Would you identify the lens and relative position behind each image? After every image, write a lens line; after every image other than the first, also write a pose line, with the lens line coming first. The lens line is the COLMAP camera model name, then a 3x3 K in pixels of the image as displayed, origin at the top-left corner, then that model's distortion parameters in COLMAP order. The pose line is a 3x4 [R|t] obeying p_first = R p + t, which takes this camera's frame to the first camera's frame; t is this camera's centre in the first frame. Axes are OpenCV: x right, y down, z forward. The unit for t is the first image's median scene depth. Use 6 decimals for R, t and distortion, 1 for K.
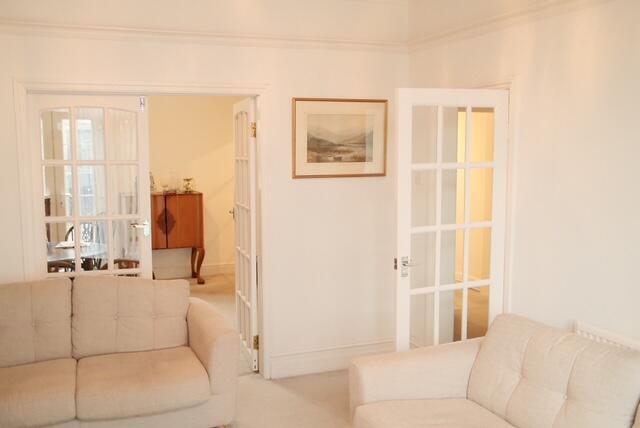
lens RADIAL K [[638.5, 0, 320.0], [0, 638.5, 214.0], [0, 0, 1]] dist [-0.016116, -0.005450]
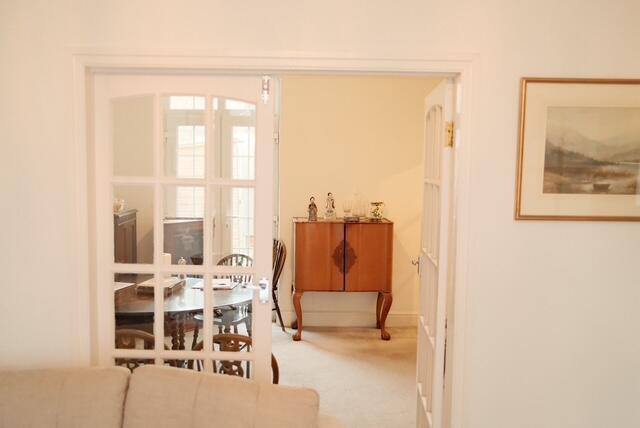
lens RADIAL K [[638.5, 0, 320.0], [0, 638.5, 214.0], [0, 0, 1]] dist [-0.016116, -0.005450]
pose [[0.941169, 0.045691, -0.334833, -0.015240], [-0.054256, 0.998395, -0.016265, -0.040182], [0.333552, 0.033475, 0.942137, 0.386972]]
